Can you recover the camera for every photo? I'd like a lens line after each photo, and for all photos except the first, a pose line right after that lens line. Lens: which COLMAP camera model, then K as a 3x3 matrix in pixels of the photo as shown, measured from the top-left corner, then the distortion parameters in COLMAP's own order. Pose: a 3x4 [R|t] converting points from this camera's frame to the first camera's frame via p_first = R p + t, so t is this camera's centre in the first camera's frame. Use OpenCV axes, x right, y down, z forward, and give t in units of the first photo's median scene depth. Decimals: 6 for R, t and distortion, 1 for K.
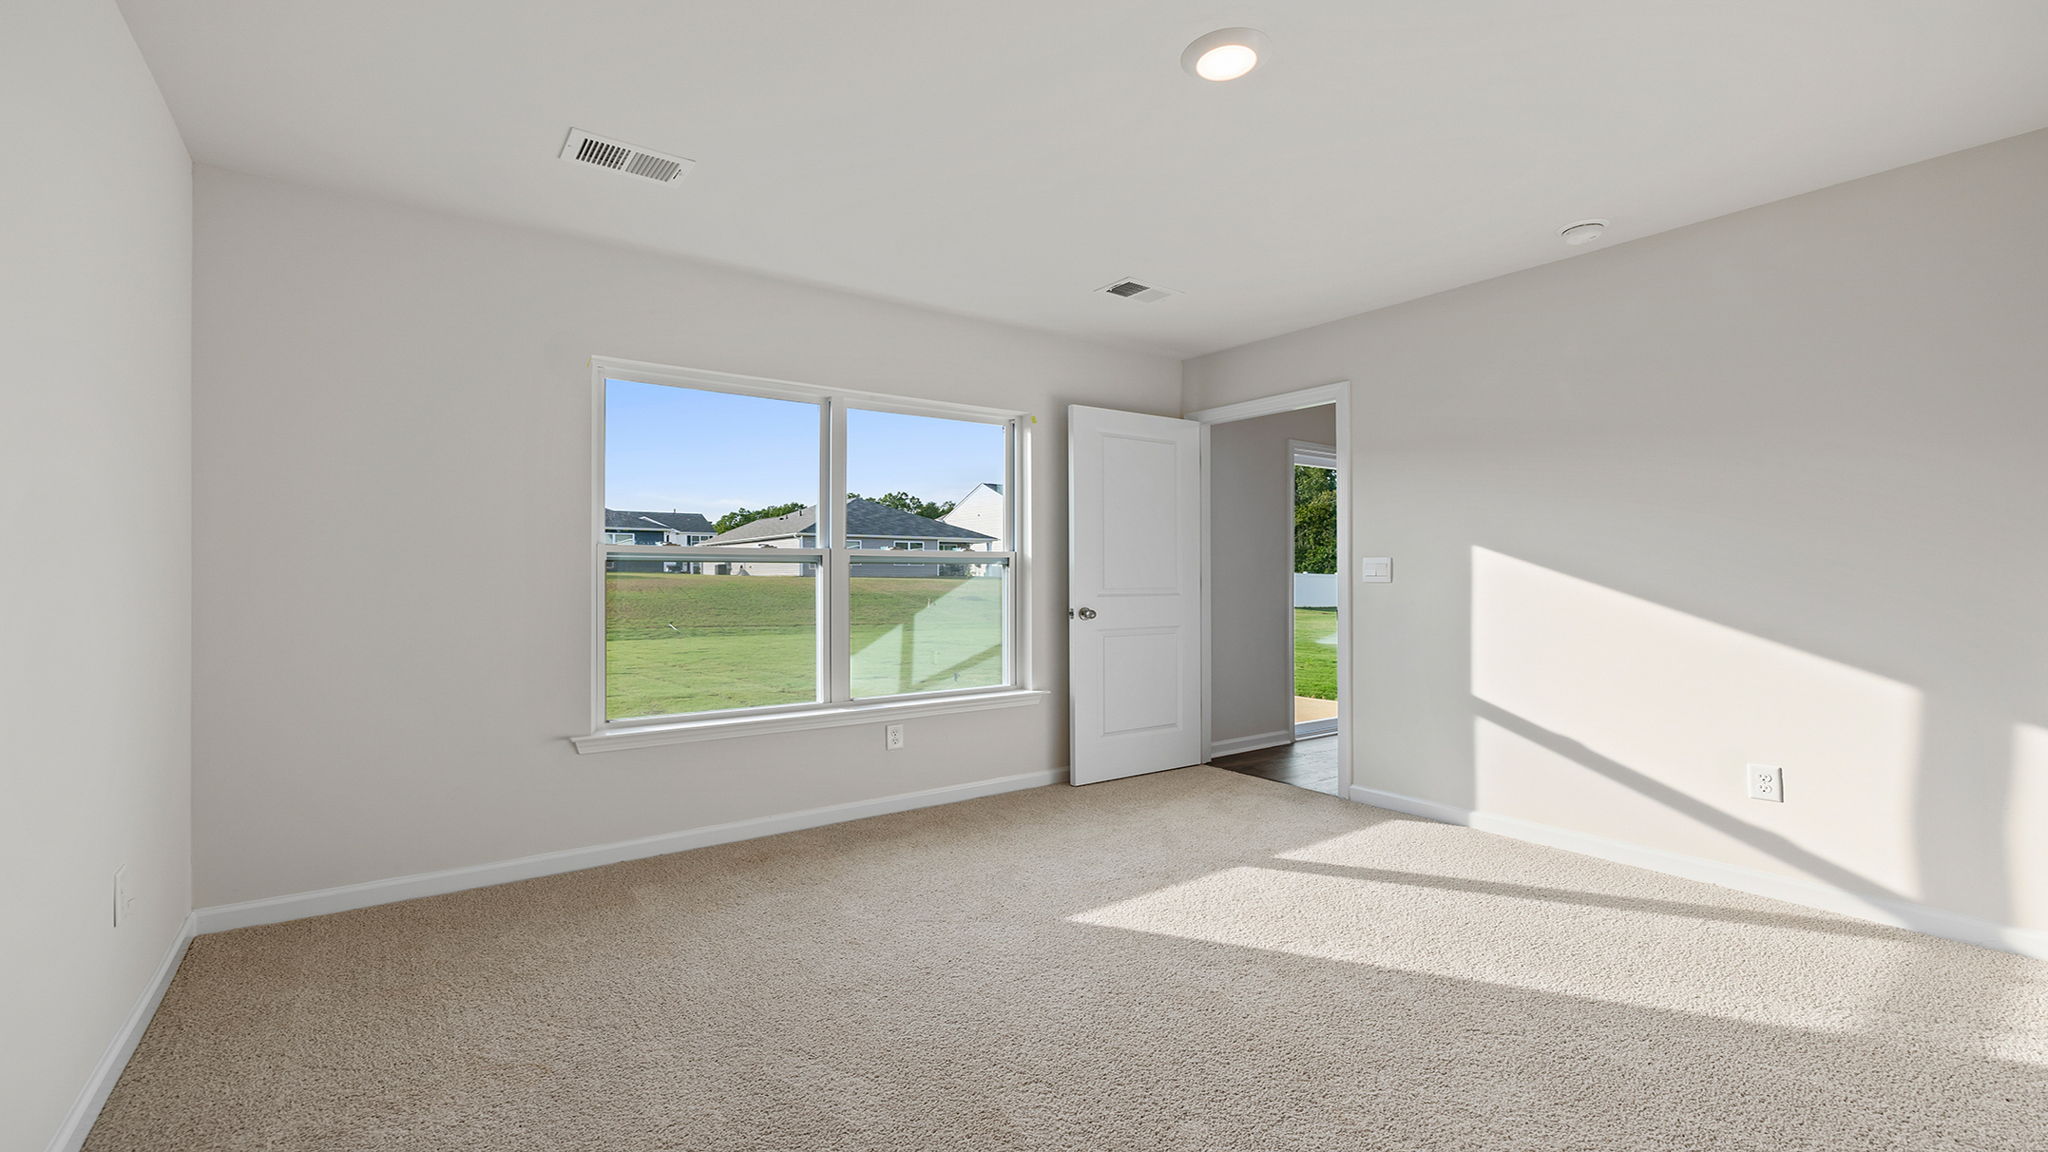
lens RADIAL K [[863.7, 0, 1000.8], [0, 863.7, 575.0], [0, 0, 1]] dist [0.000132, 0.000140]
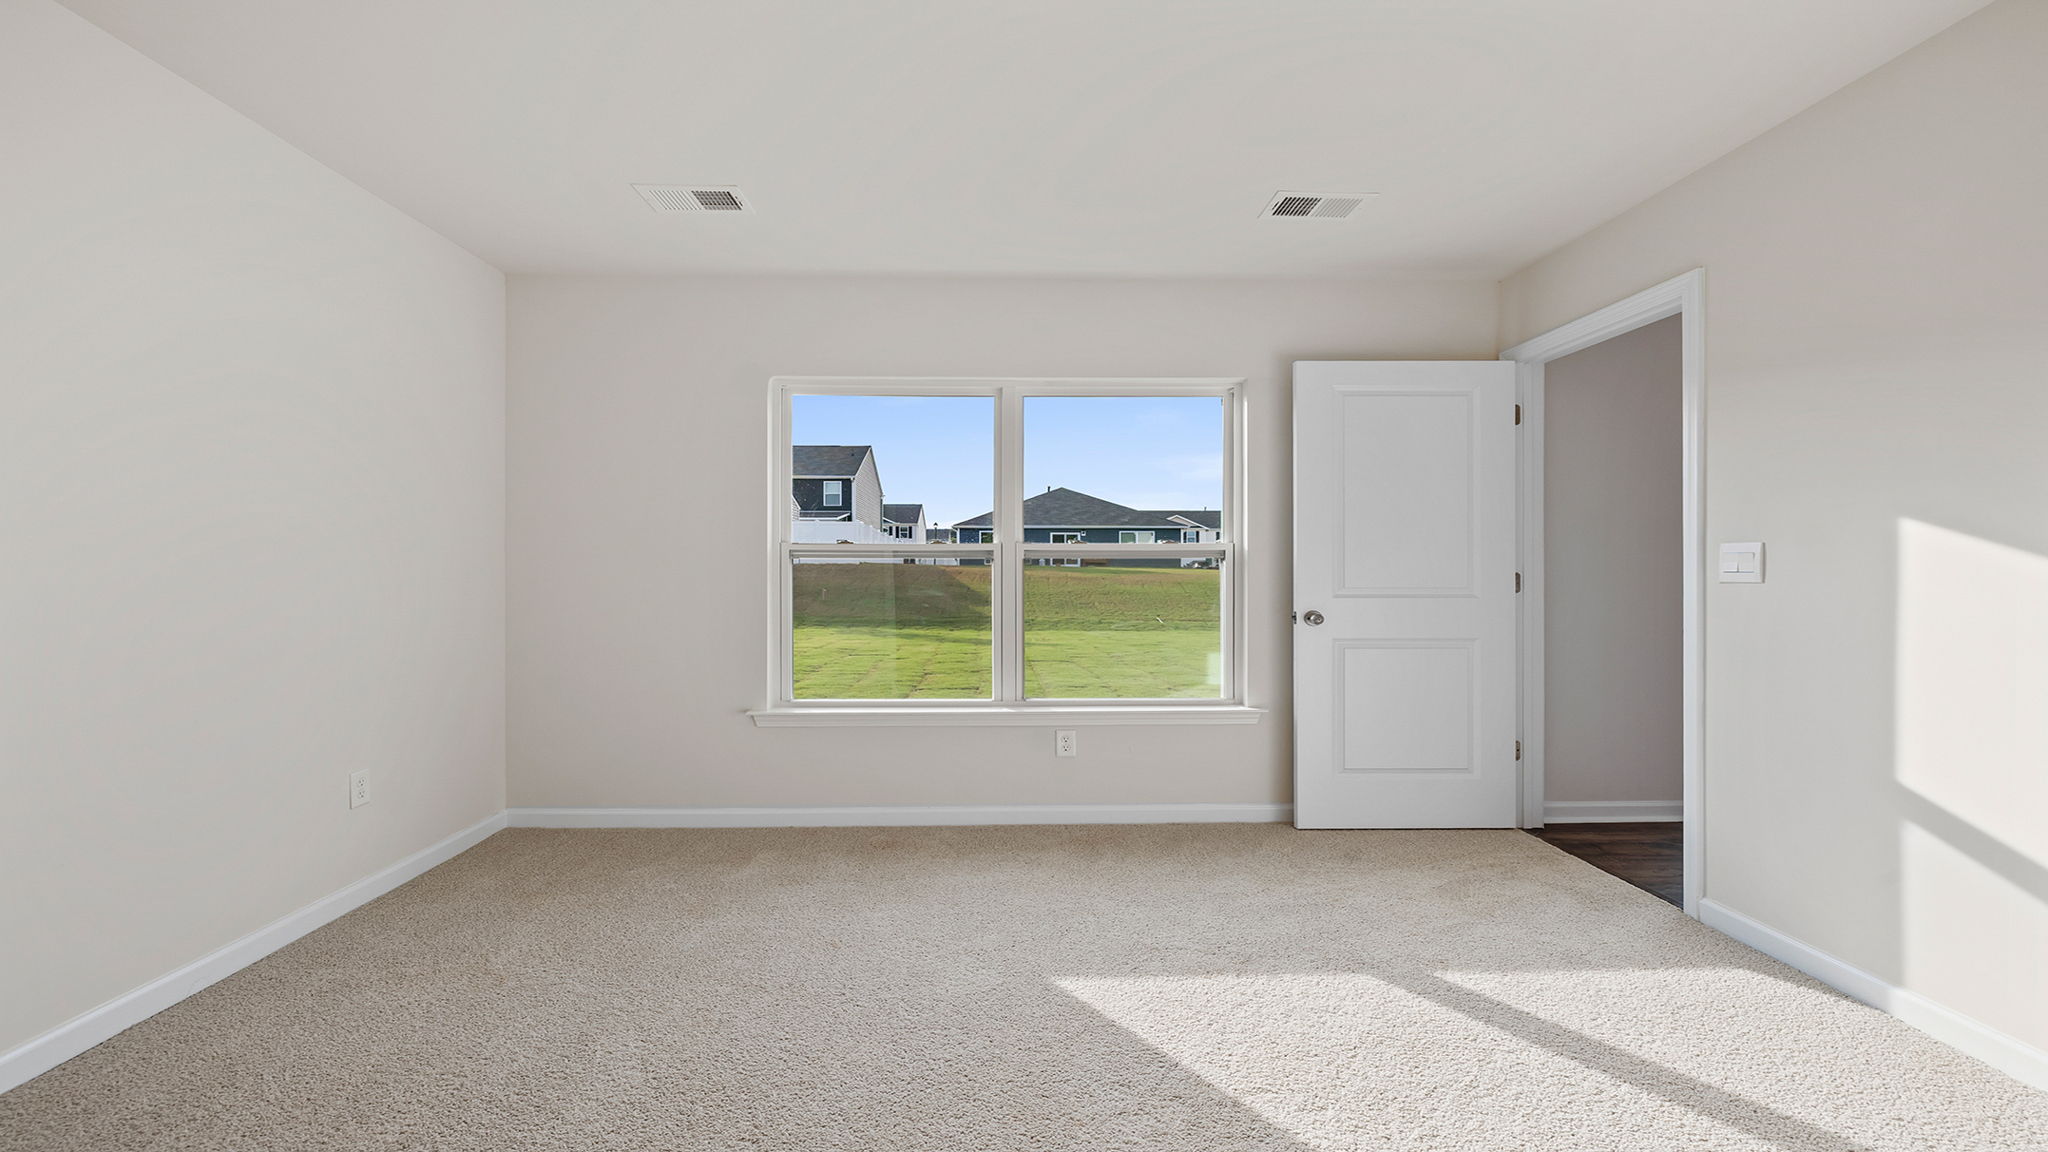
lens RADIAL K [[863.7, 0, 1021.1], [0, 863.7, 577.7], [0, 0, 1]] dist [0.000132, 0.000140]
pose [[0.831692, 0.004591, -0.555219, 0.337824], [0.000074, 0.999965, 0.008379, -0.000230], [0.555238, -0.007010, 0.831662, 0.186132]]
